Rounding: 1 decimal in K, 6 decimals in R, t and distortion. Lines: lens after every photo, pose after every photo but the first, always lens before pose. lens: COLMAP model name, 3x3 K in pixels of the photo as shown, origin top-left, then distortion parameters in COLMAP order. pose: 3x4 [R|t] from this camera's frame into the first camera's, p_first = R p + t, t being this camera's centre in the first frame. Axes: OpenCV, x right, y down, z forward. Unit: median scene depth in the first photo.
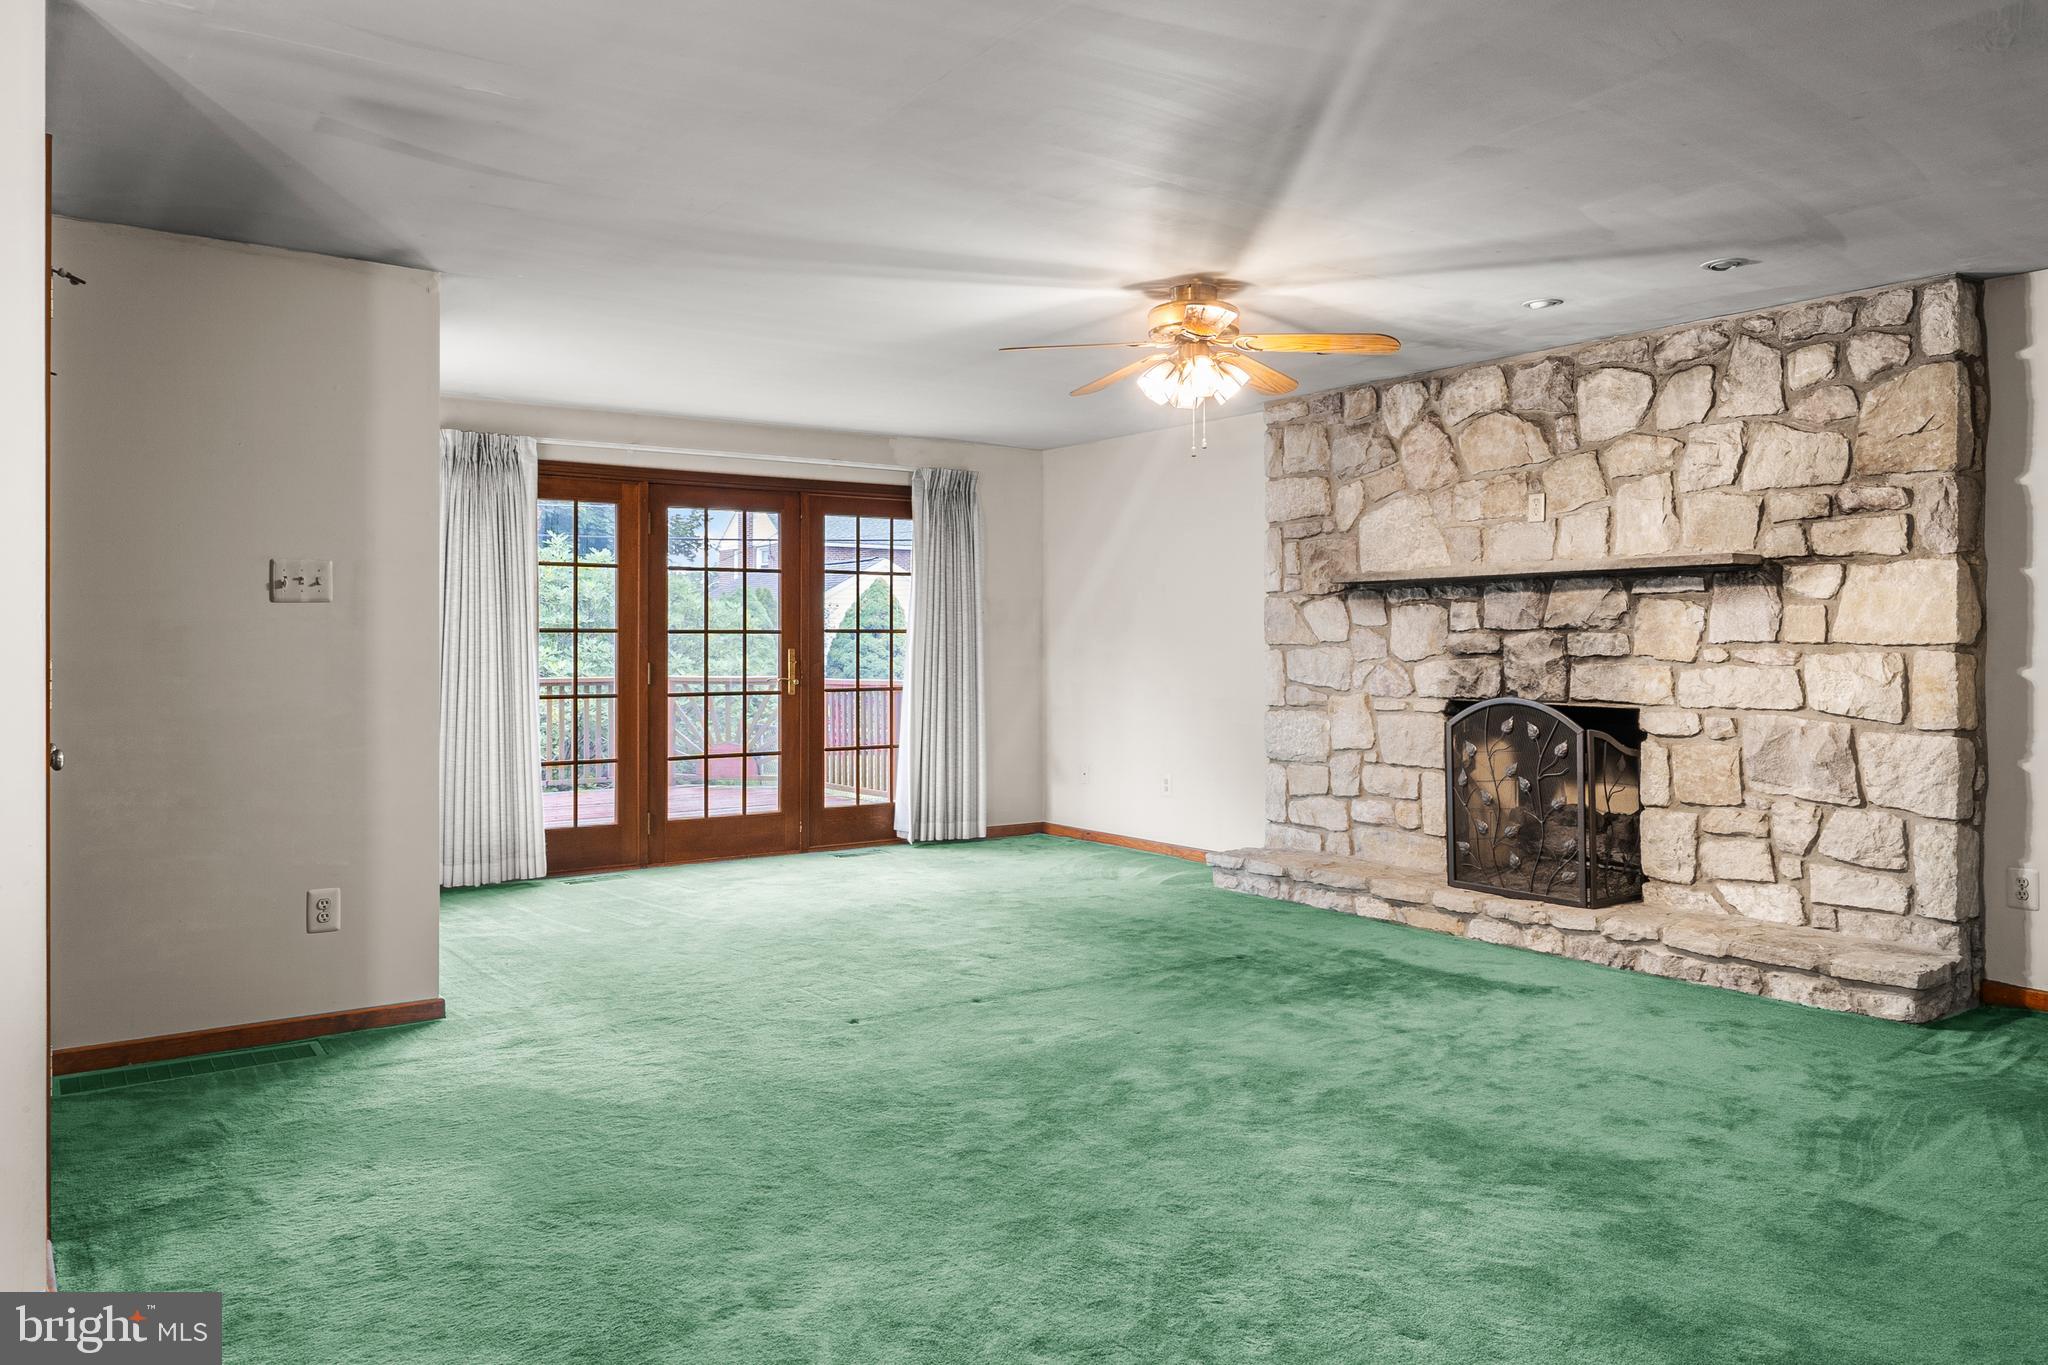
lens RADIAL K [[1475.2, 0, 1031.0], [0, 1475.2, 619.5], [0, 0, 1]] dist [-0.000077, 0.001277]
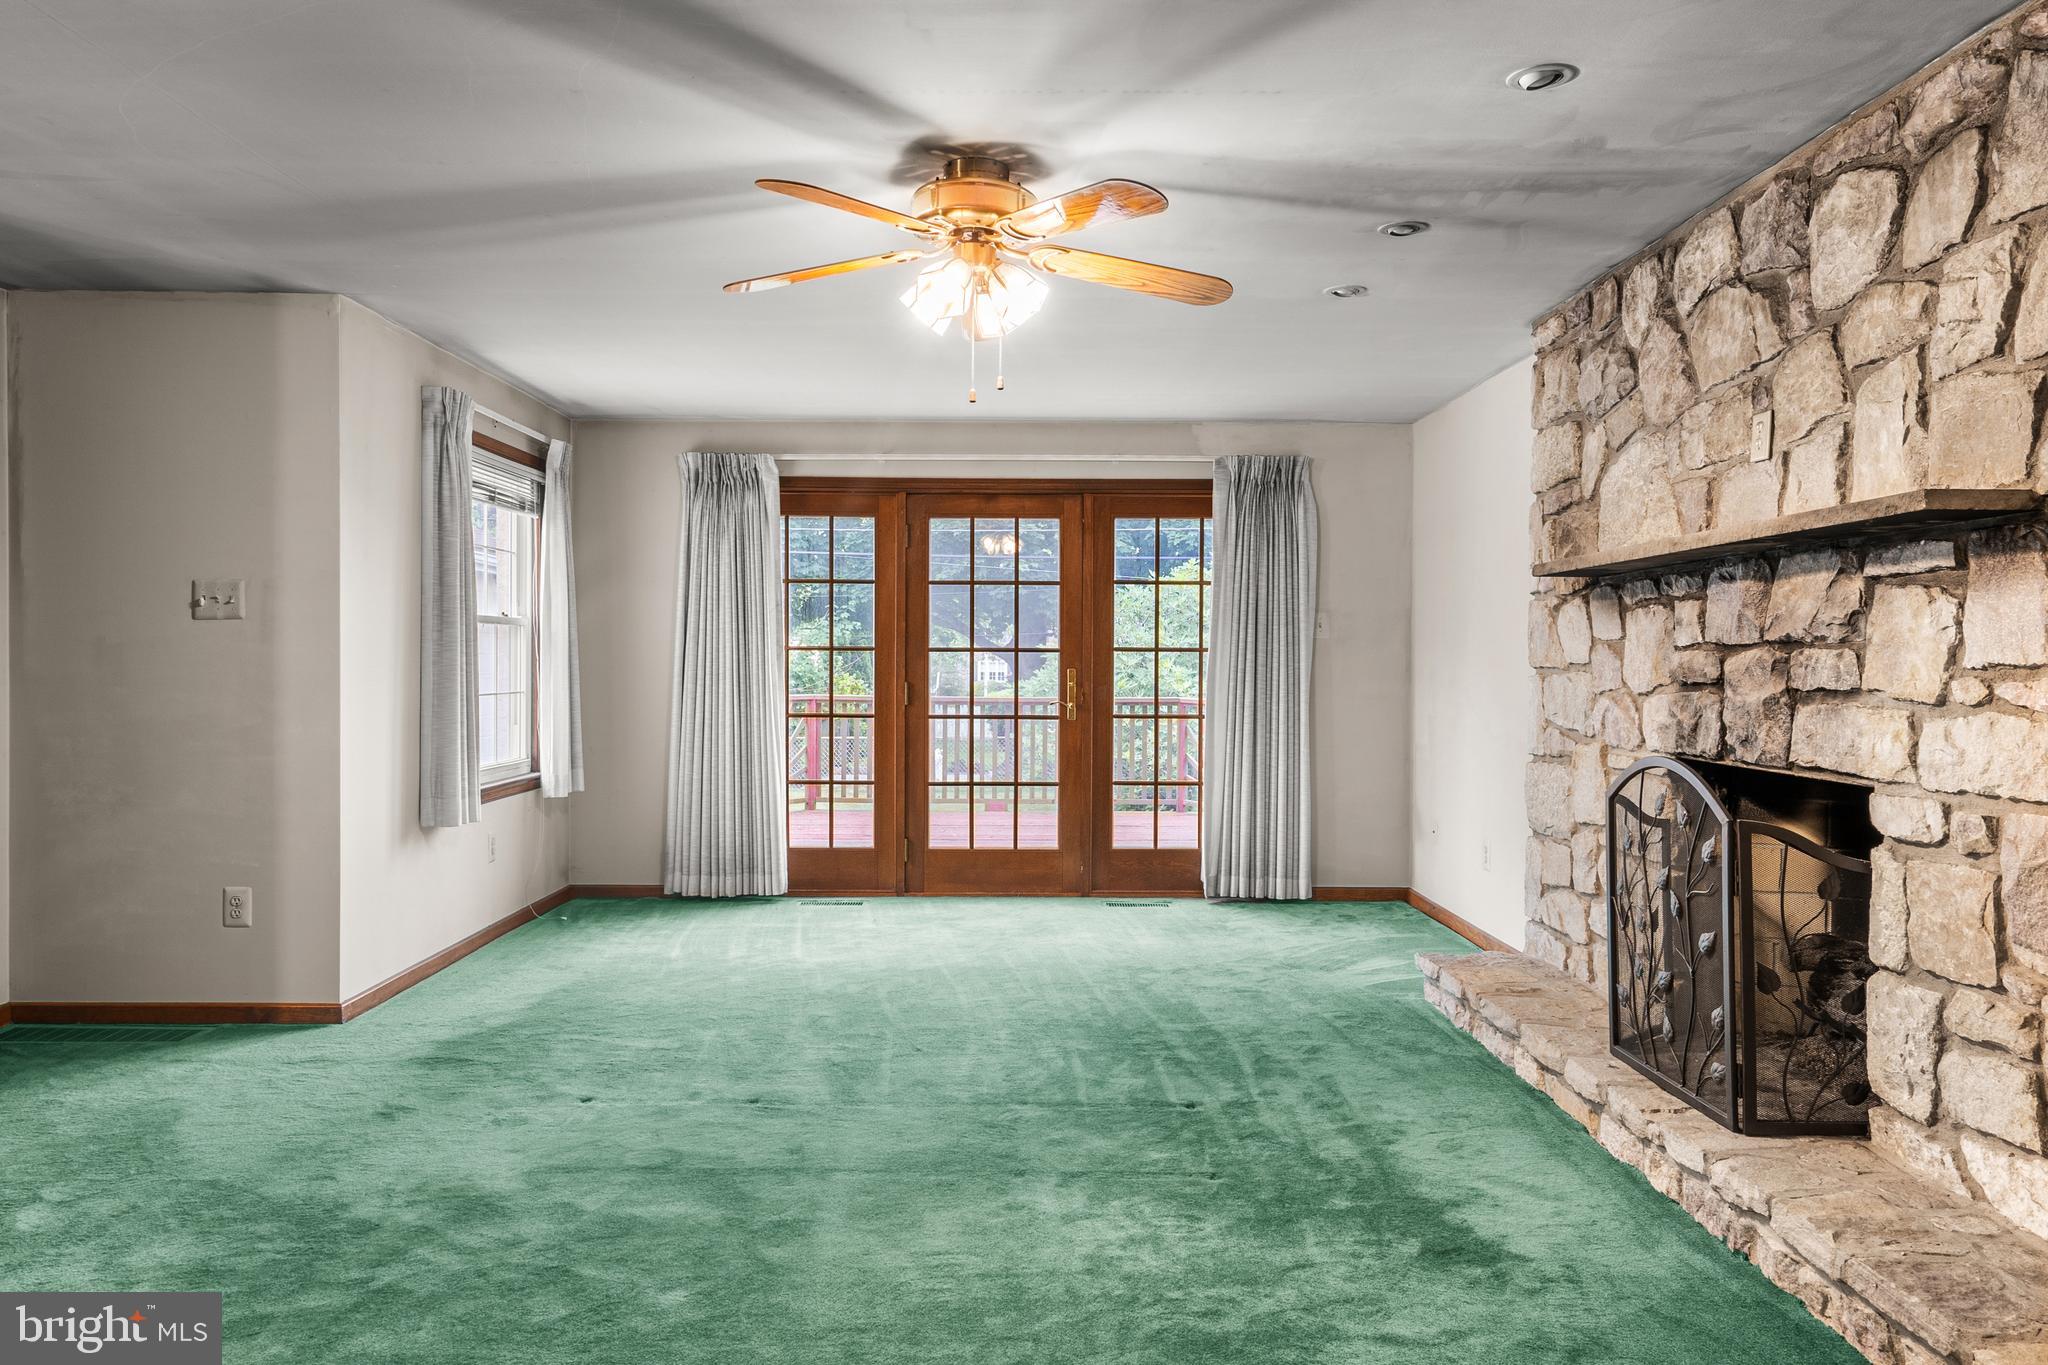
lens RADIAL K [[1445.5, 0, 1026.5], [0, 1445.5, 668.0], [0, 0, 1]] dist [-0.002180, 0.000512]
pose [[0.812127, 0.007351, -0.583435, 0.425636], [0.003226, 0.999849, 0.017087, 0.005446], [0.583472, -0.015759, 0.811980, 0.347253]]
